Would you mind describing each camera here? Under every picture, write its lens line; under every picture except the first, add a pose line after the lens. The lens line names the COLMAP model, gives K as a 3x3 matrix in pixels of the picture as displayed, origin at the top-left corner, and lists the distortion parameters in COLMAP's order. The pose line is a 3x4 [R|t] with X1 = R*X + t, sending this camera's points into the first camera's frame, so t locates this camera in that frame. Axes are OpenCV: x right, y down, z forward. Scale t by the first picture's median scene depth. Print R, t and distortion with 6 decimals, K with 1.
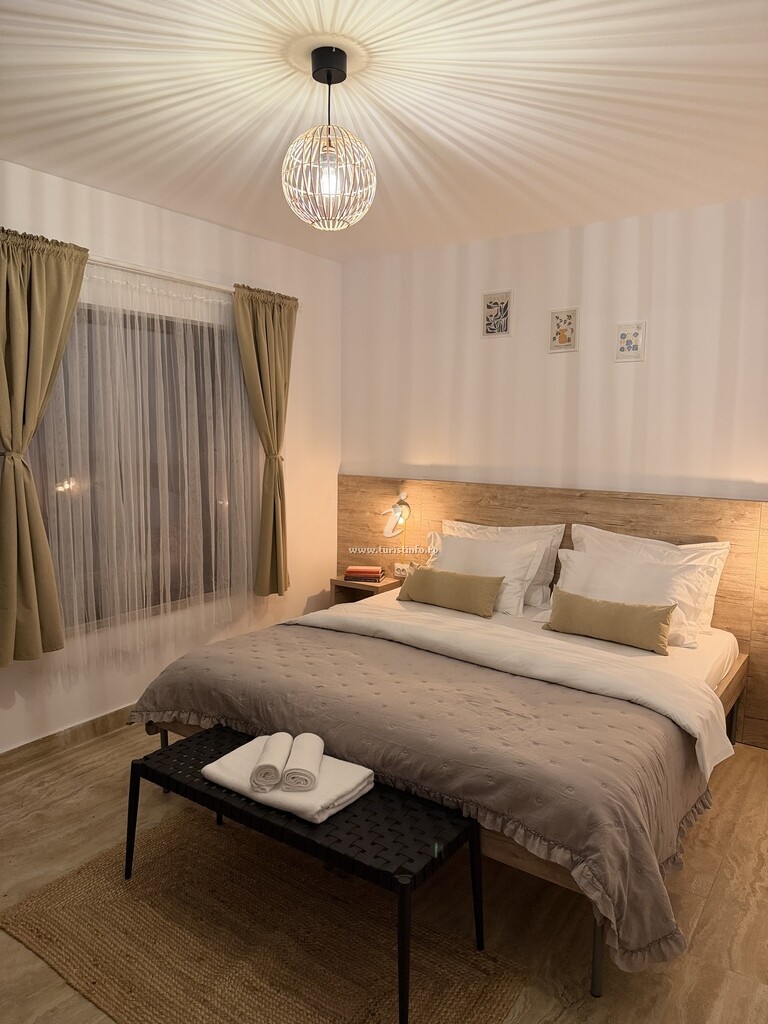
lens RADIAL K [[709.4, 0, 384.0], [0, 709.4, 512.0], [0, 0, 1]] dist [0.057982, -0.080211]
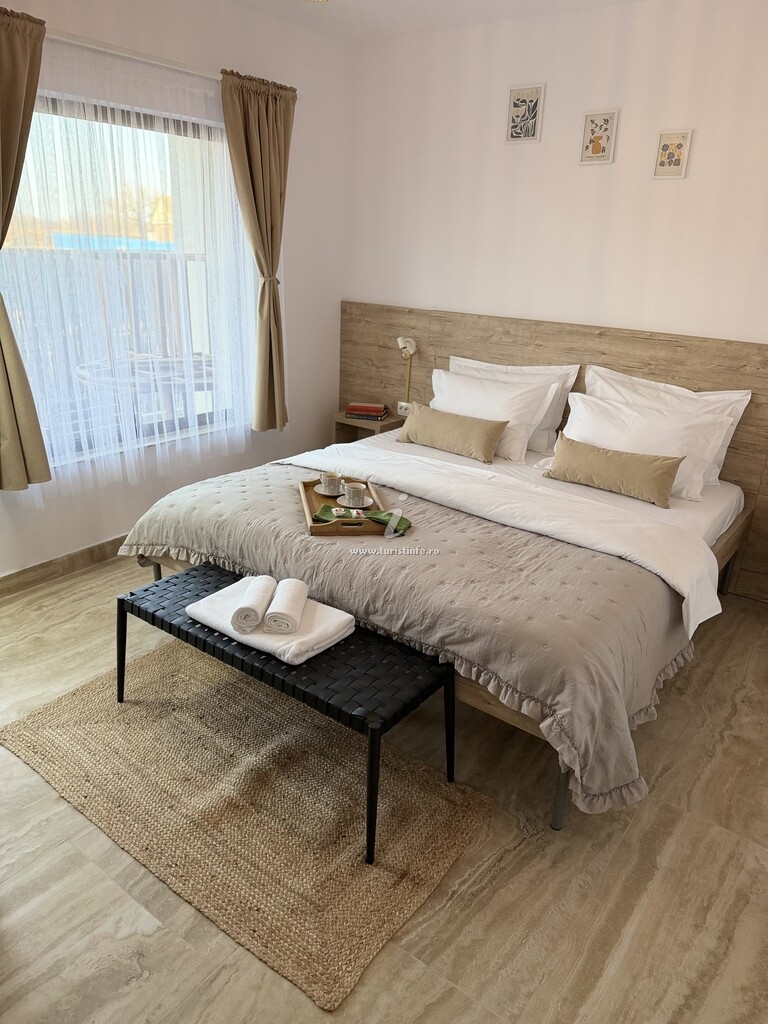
lens RADIAL K [[707.4, 0, 384.0], [0, 707.4, 512.0], [0, 0, 1]] dist [0.094982, -0.164595]
pose [[0.999196, 0.036226, -0.017149, 0.027631], [-0.031119, 0.970845, 0.237679, -0.013982], [0.025259, -0.236954, 0.971192, 0.047687]]
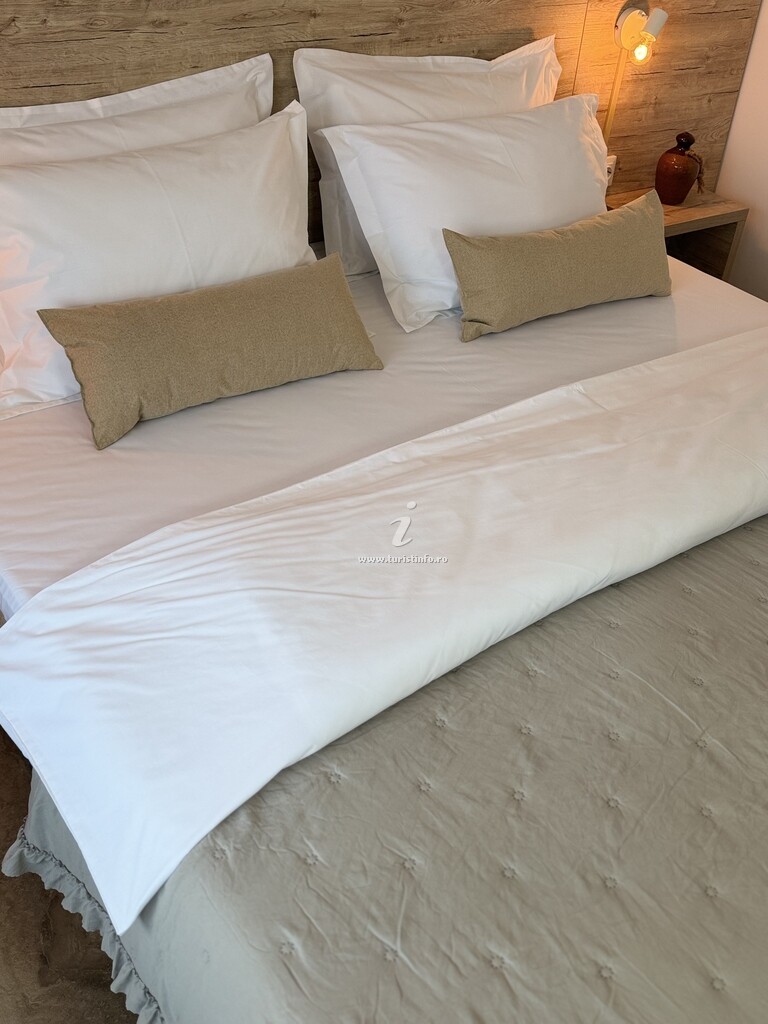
lens RADIAL K [[1017.3, 0, 384.0], [0, 1017.3, 512.0], [0, 0, 1]] dist [0.177398, -0.405123]
pose [[0.307010, -0.547869, 0.778193, -0.391750], [0.051919, 0.826106, 0.561118, -0.118663], [-0.950289, -0.131865, 0.282068, 1.004096]]
